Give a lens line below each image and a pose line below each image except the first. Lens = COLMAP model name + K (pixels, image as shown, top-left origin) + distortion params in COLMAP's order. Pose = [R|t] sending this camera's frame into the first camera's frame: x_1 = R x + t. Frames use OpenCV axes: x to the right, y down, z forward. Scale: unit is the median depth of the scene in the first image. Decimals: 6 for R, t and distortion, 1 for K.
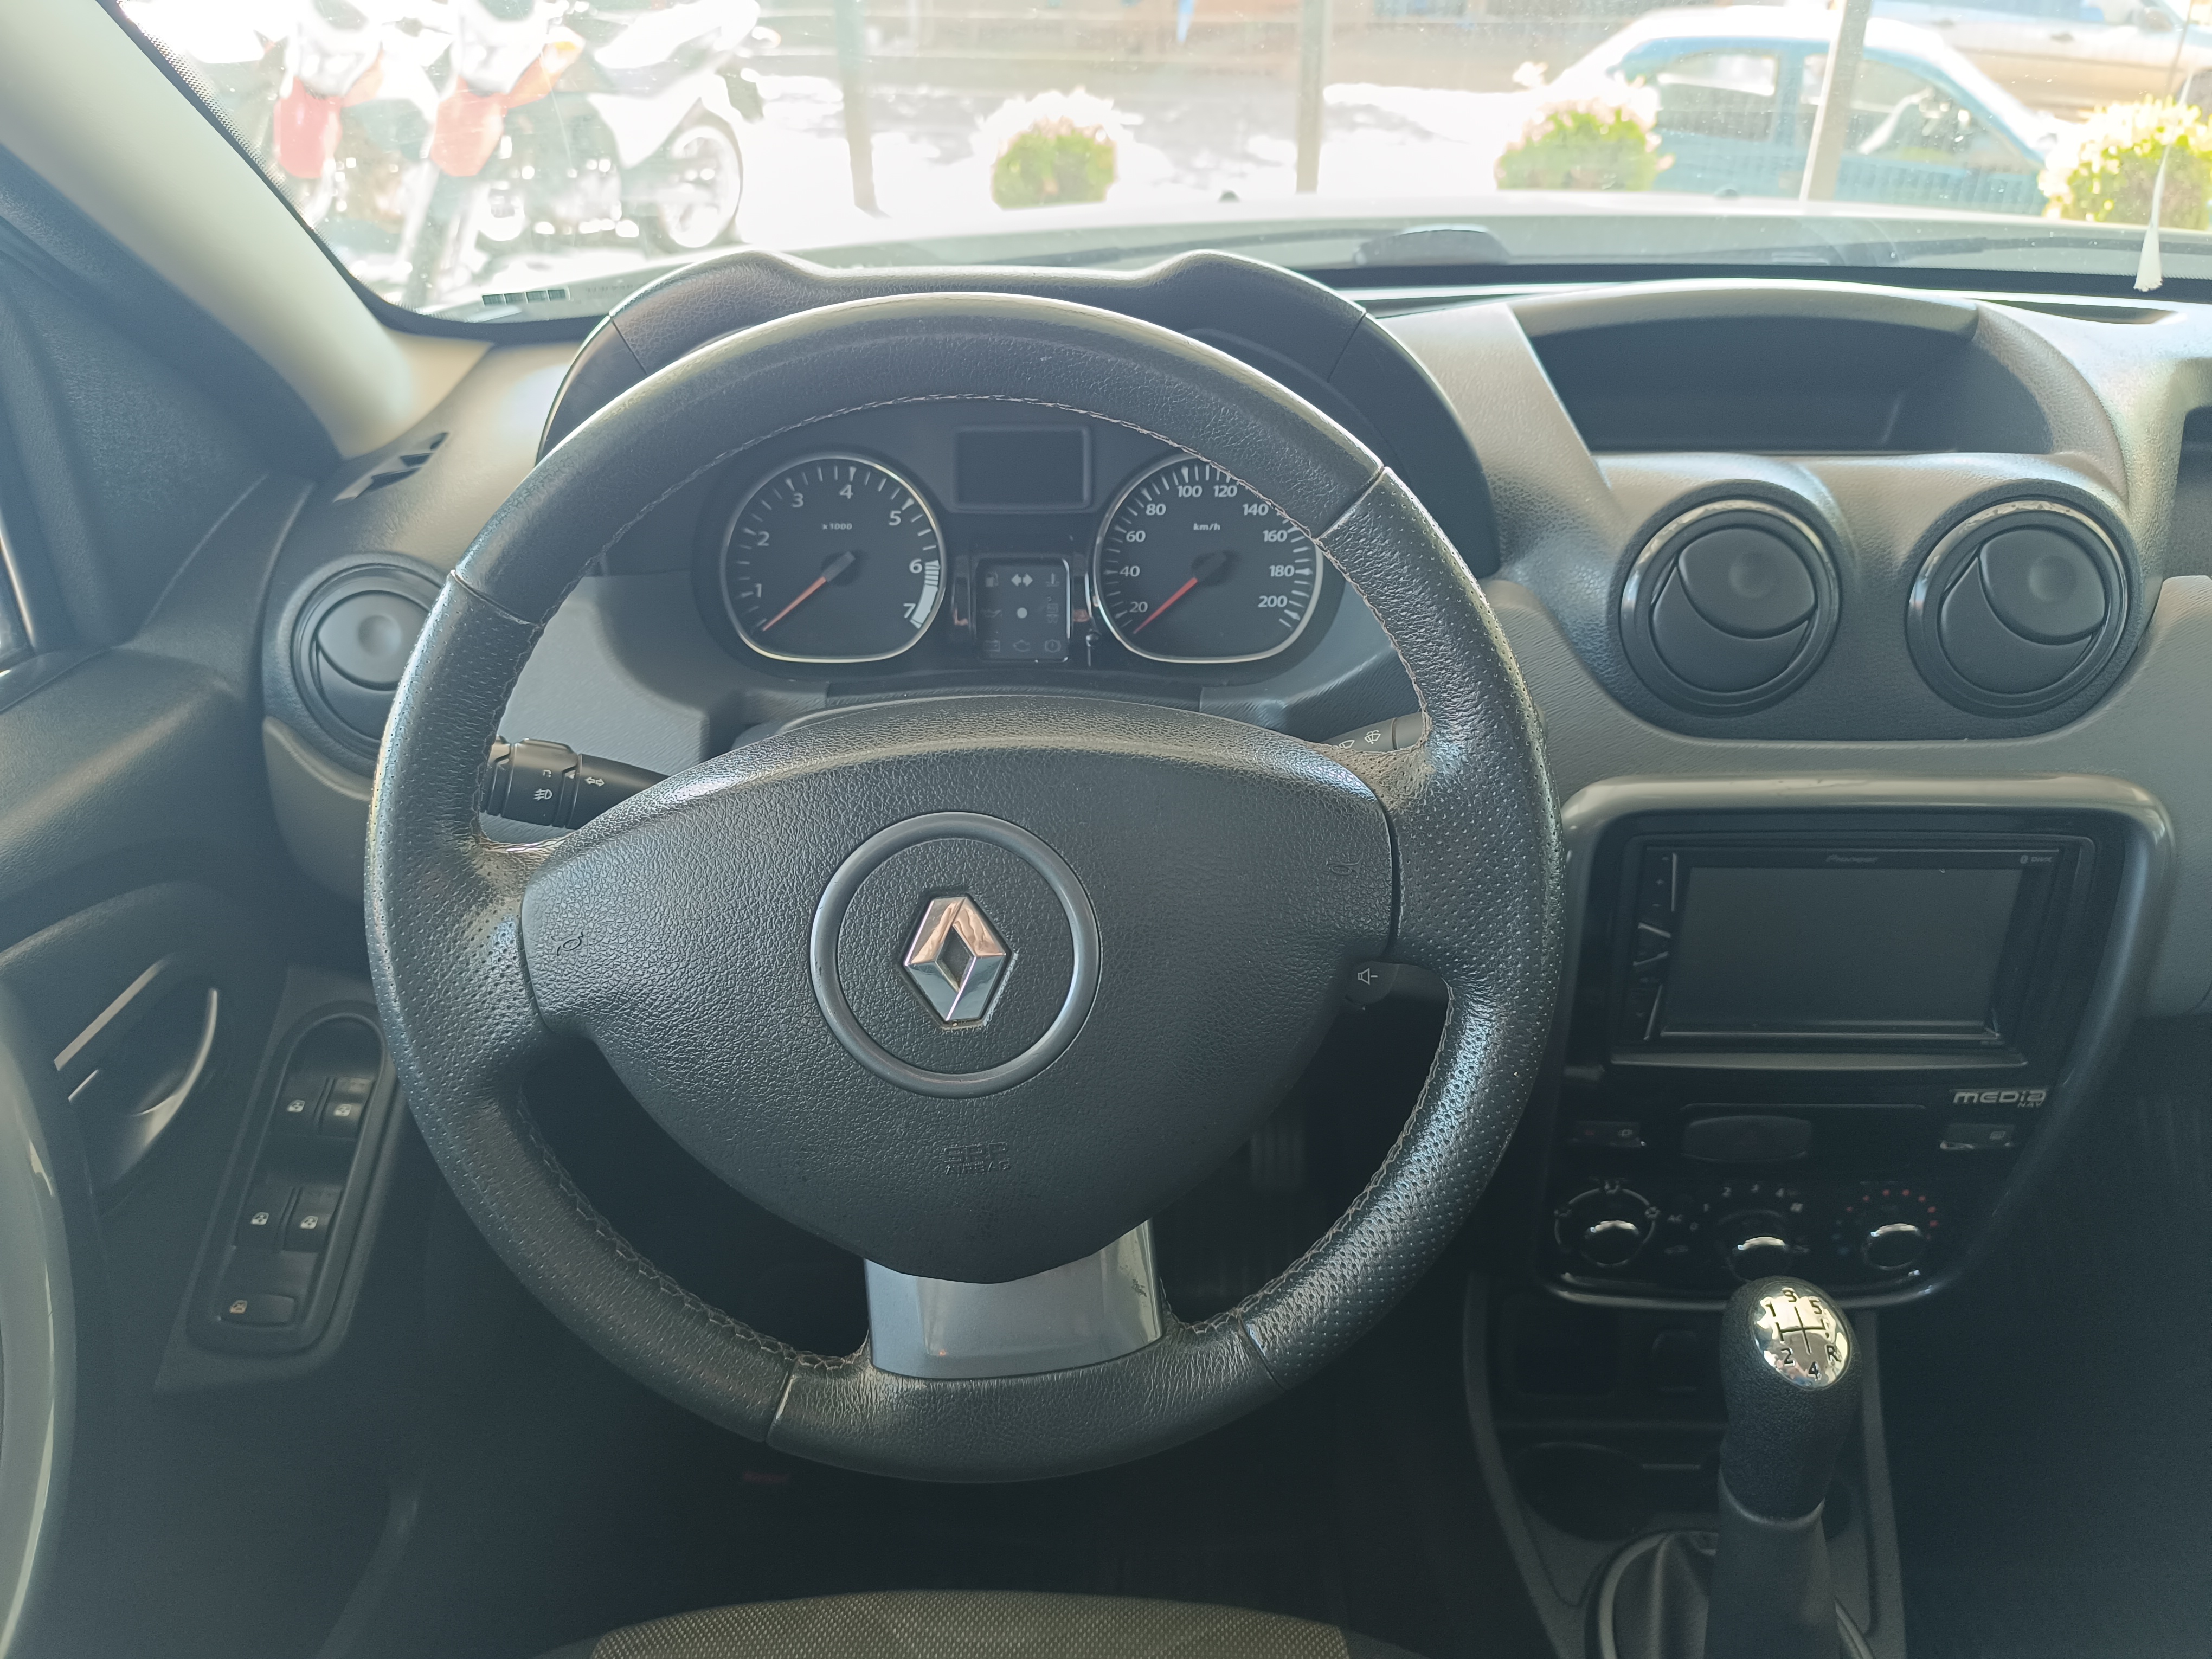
lens RADIAL K [[1516.4, 0, 1110.7], [0, 1516.4, 858.9], [0, 0, 1]] dist [0.021439, -0.027704]
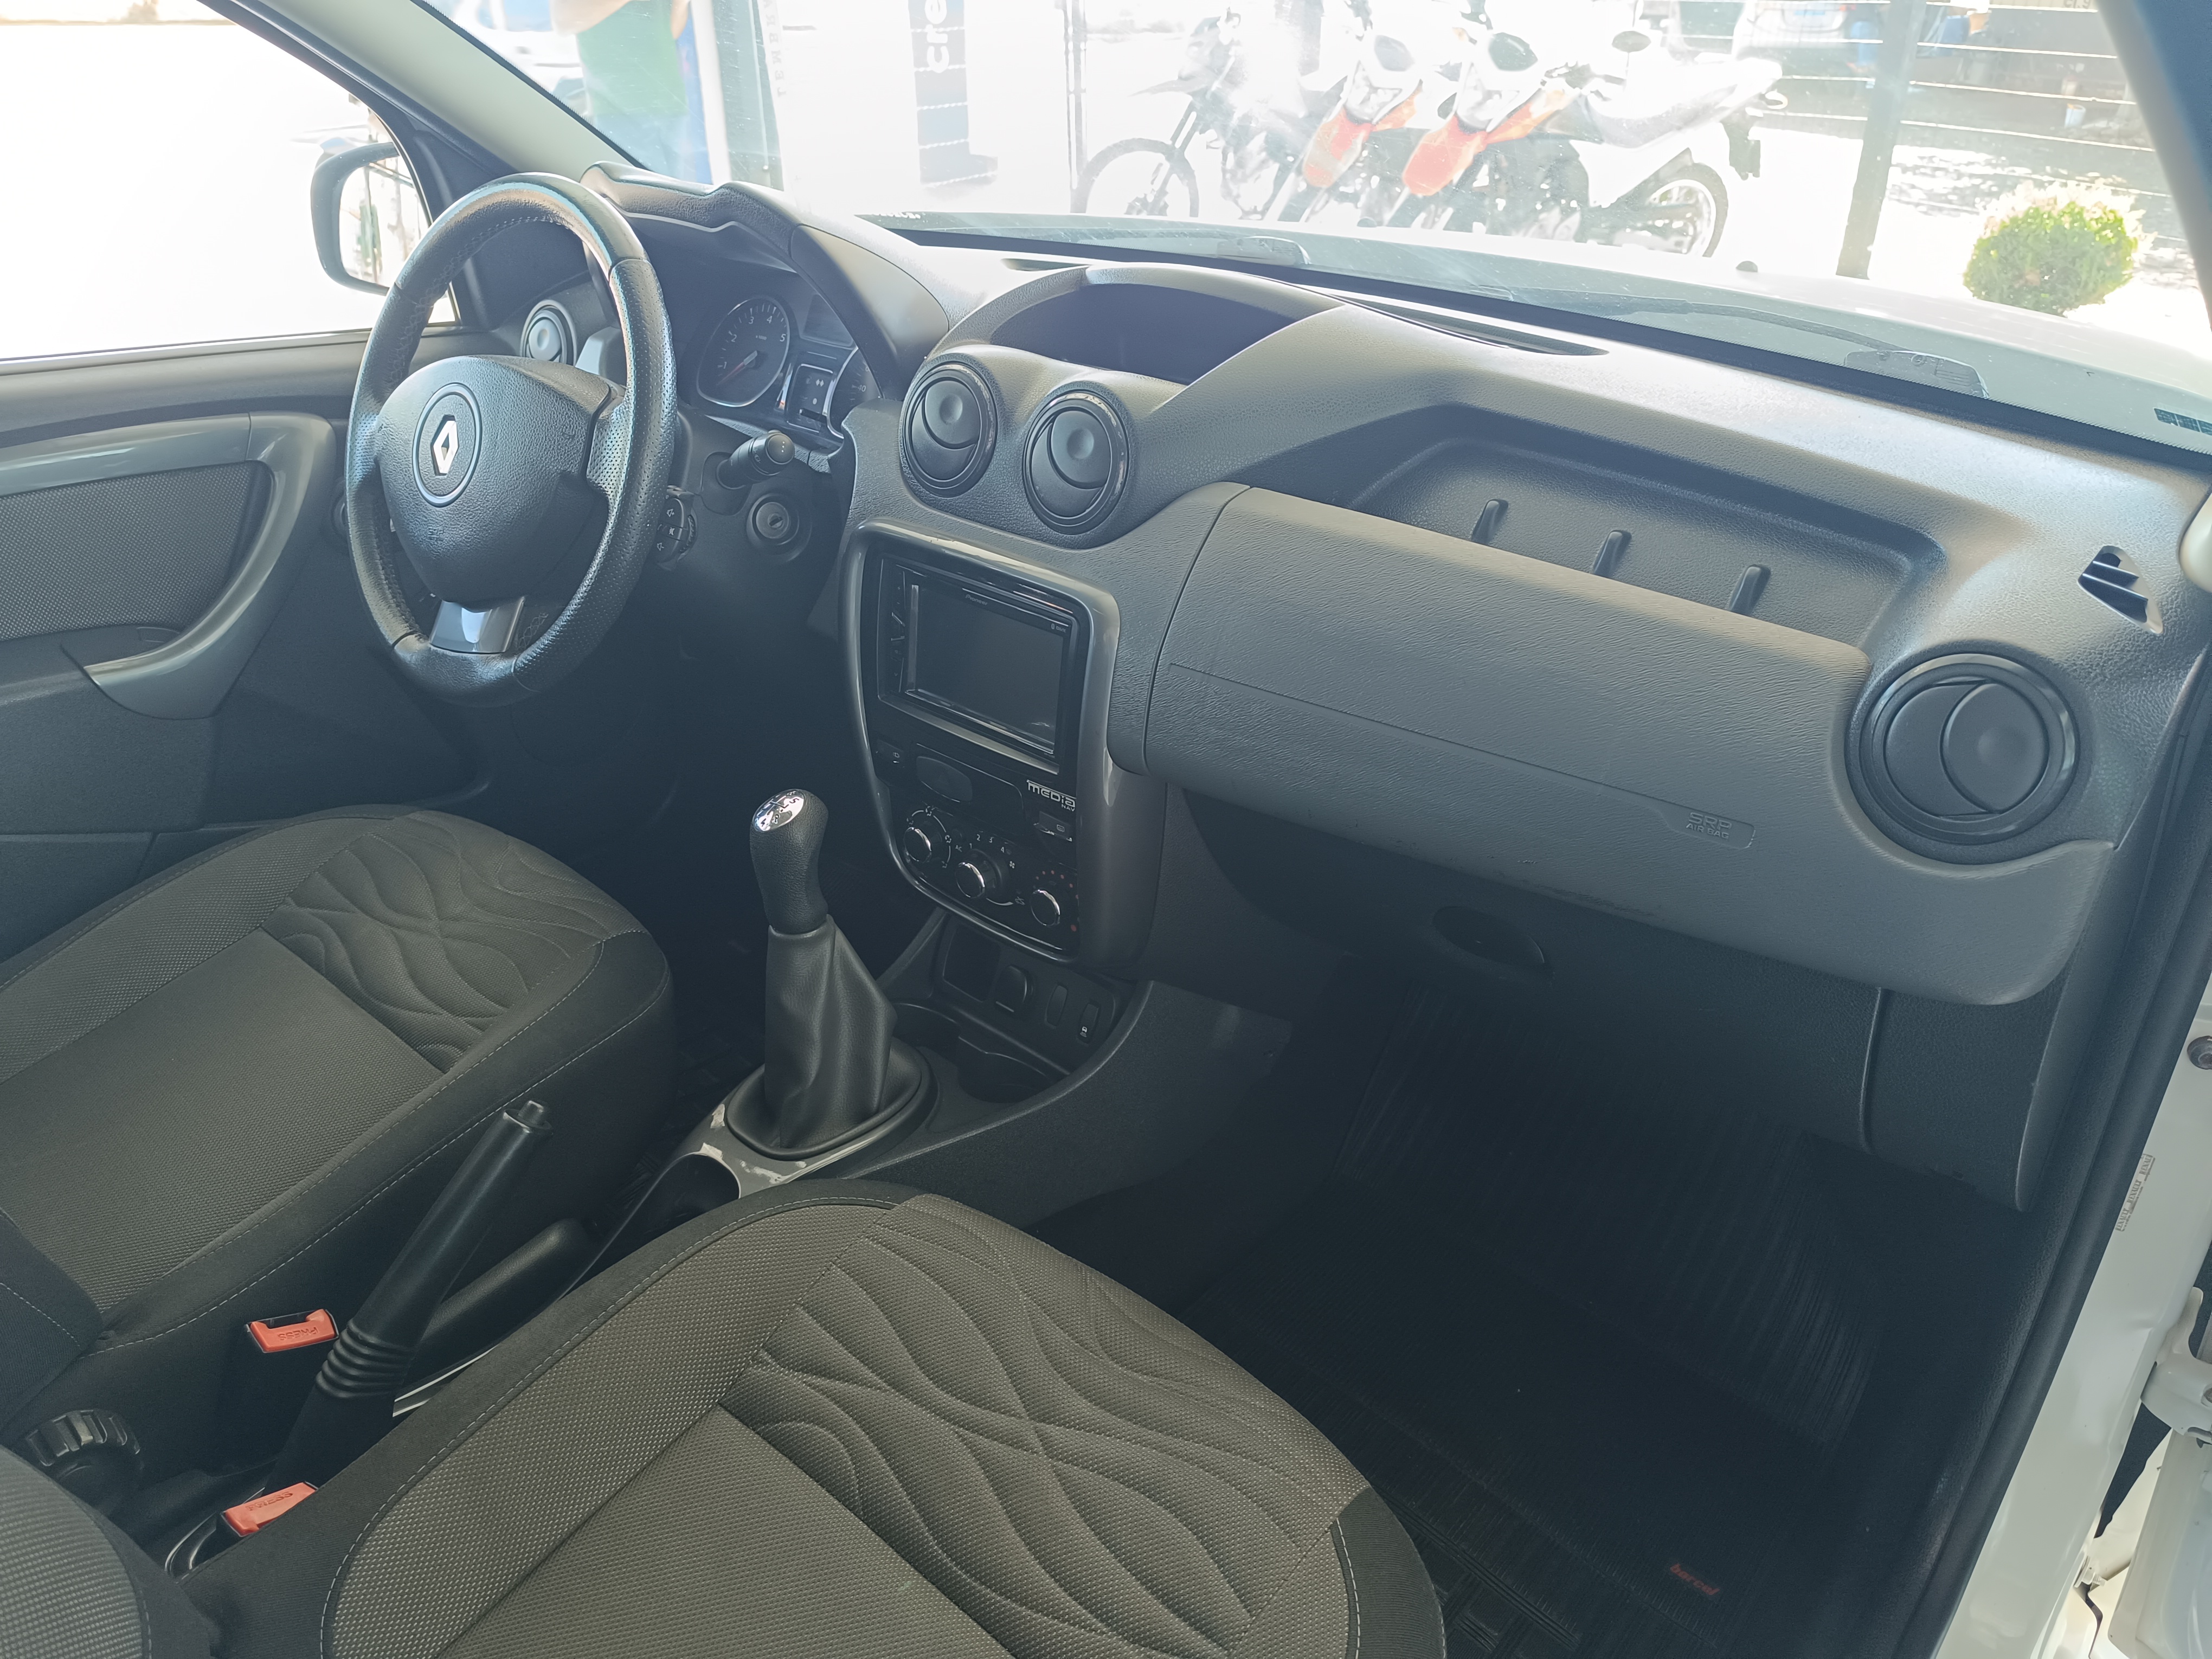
lens RADIAL K [[1516.4, 0, 1093.9], [0, 1516.4, 832.5], [0, 0, 1]] dist [0.021439, -0.027704]
pose [[0.760589, 0.332752, -0.557477, 1.329798], [-0.354544, 0.932208, 0.072707, 0.061182], [0.543878, 0.142350, 0.827003, -0.201572]]
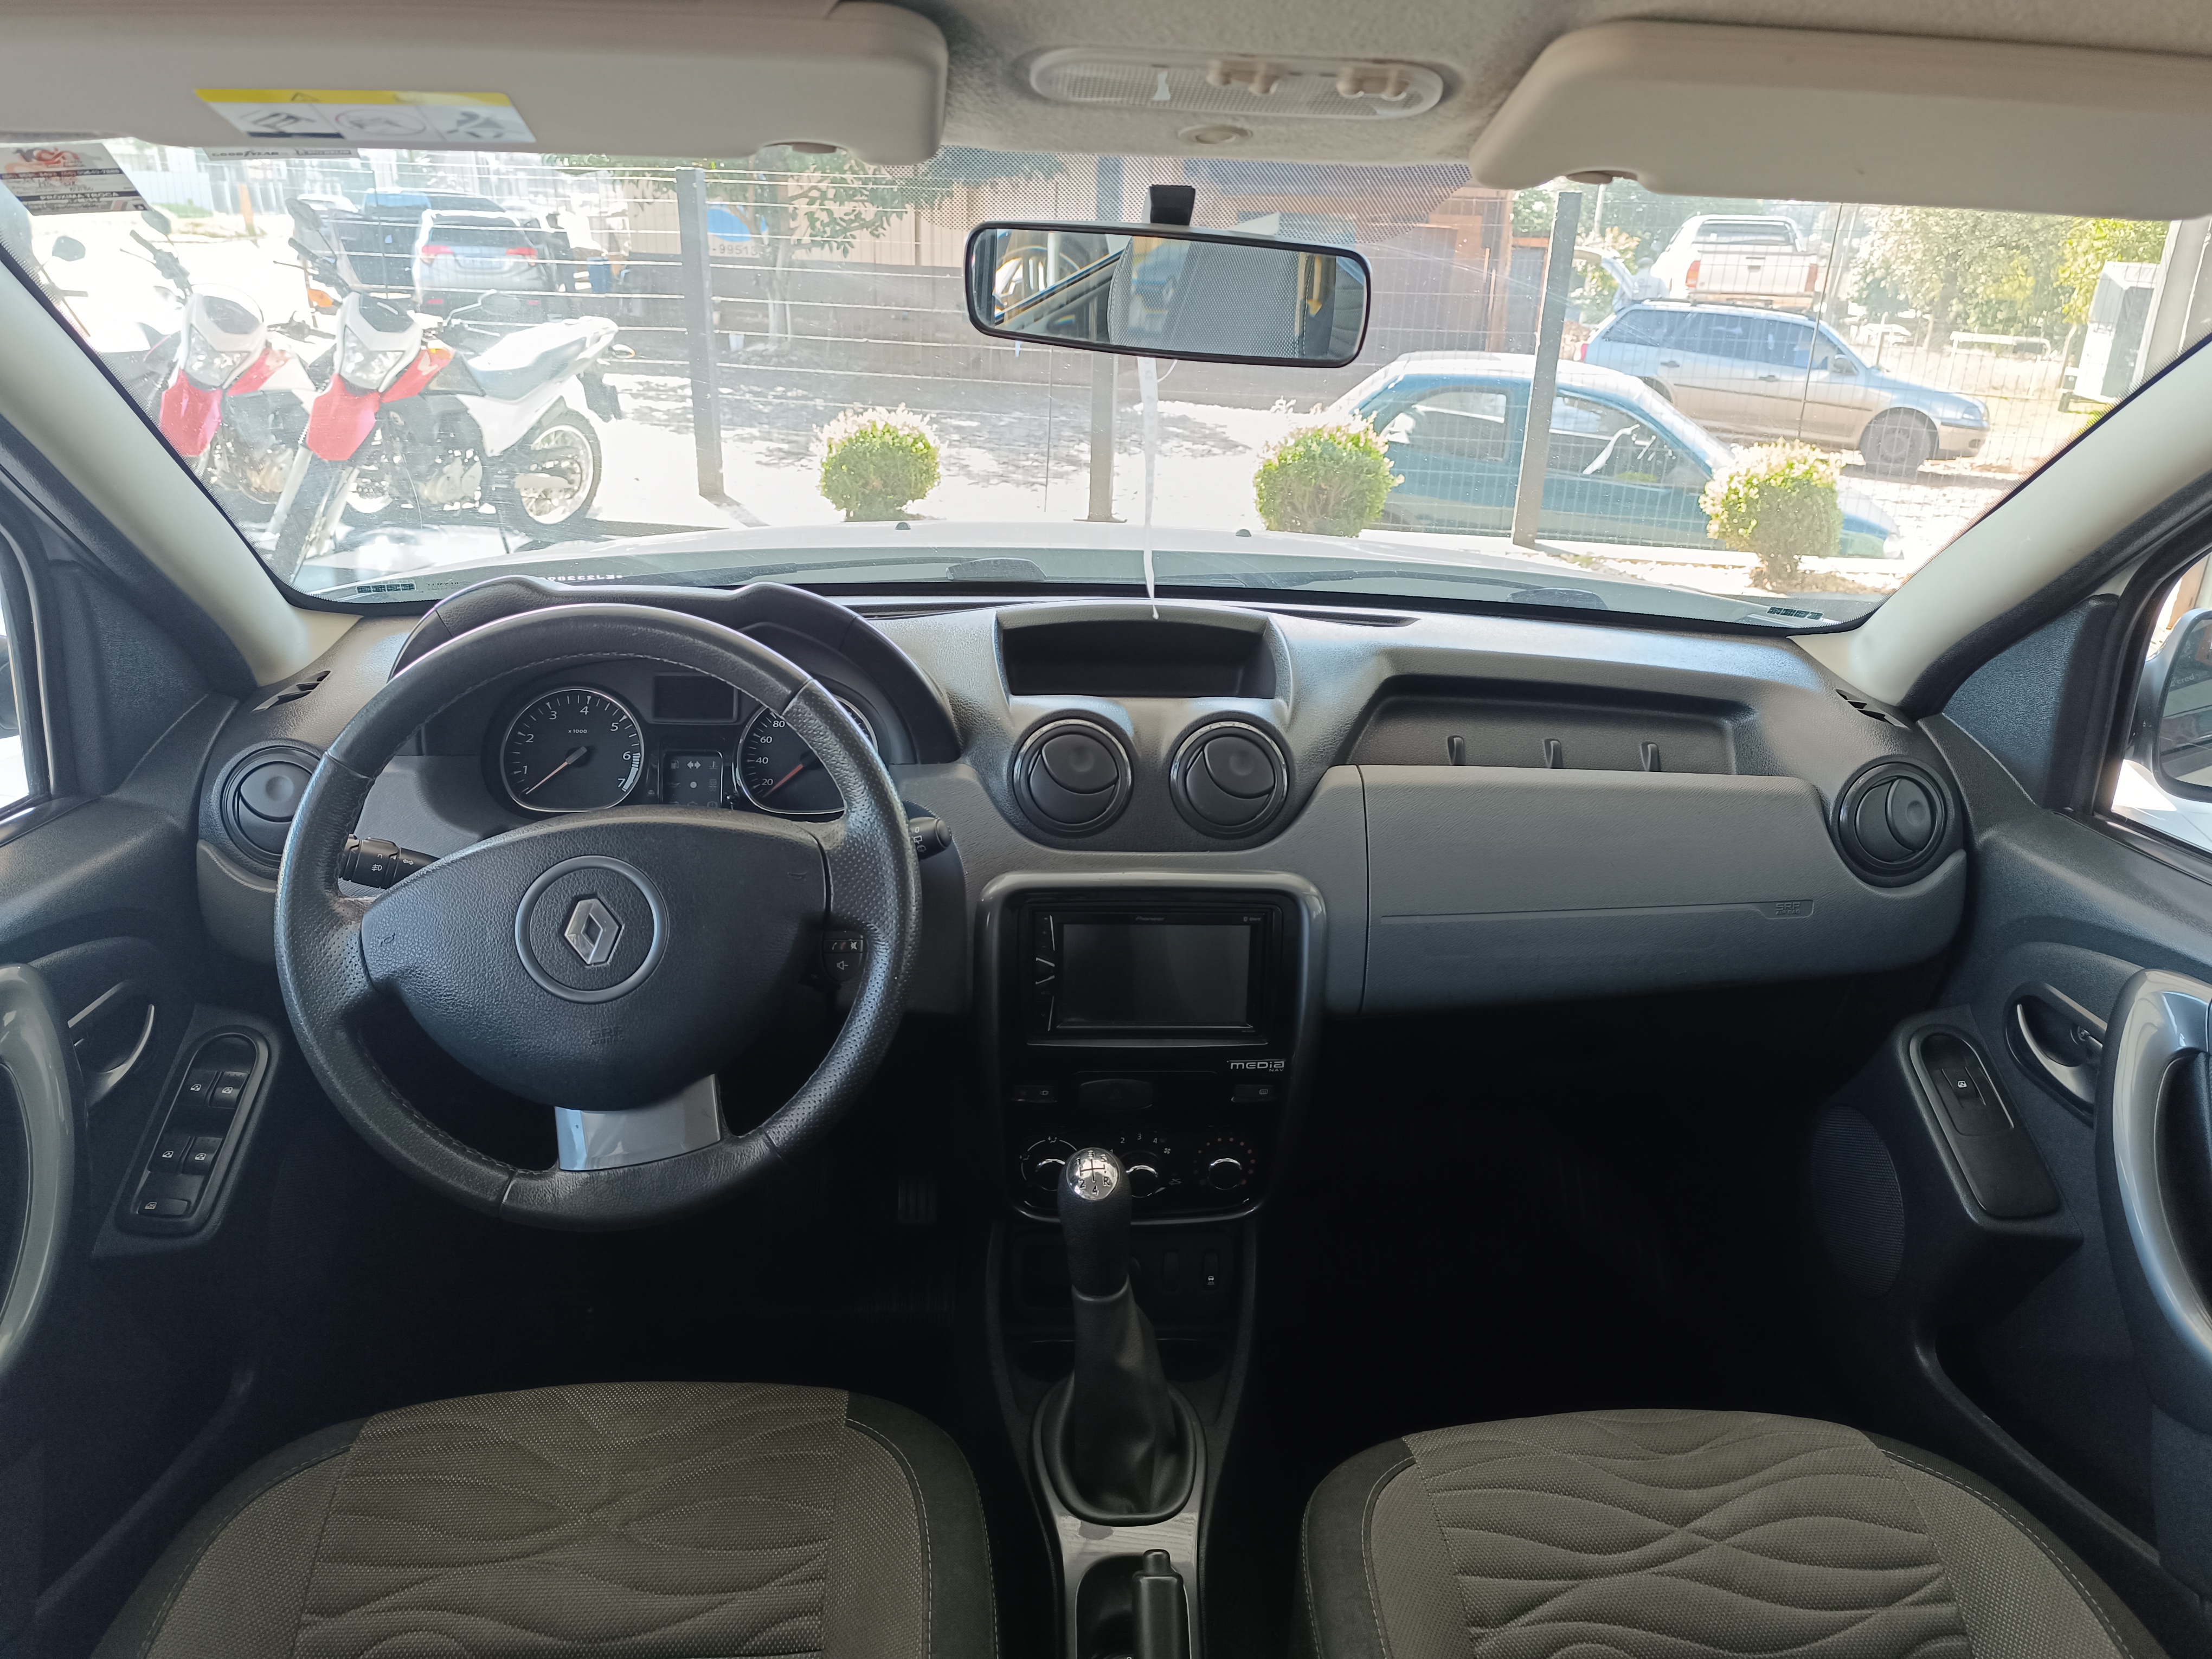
lens RADIAL K [[1516.4, 0, 1097.8], [0, 1516.4, 855.8], [0, 0, 1]] dist [0.021439, -0.027704]
pose [[0.996166, 0.007586, 0.087149, 0.231082], [0.007332, 0.985487, -0.169595, 0.189566], [-0.087171, 0.169584, 0.981653, -0.610655]]
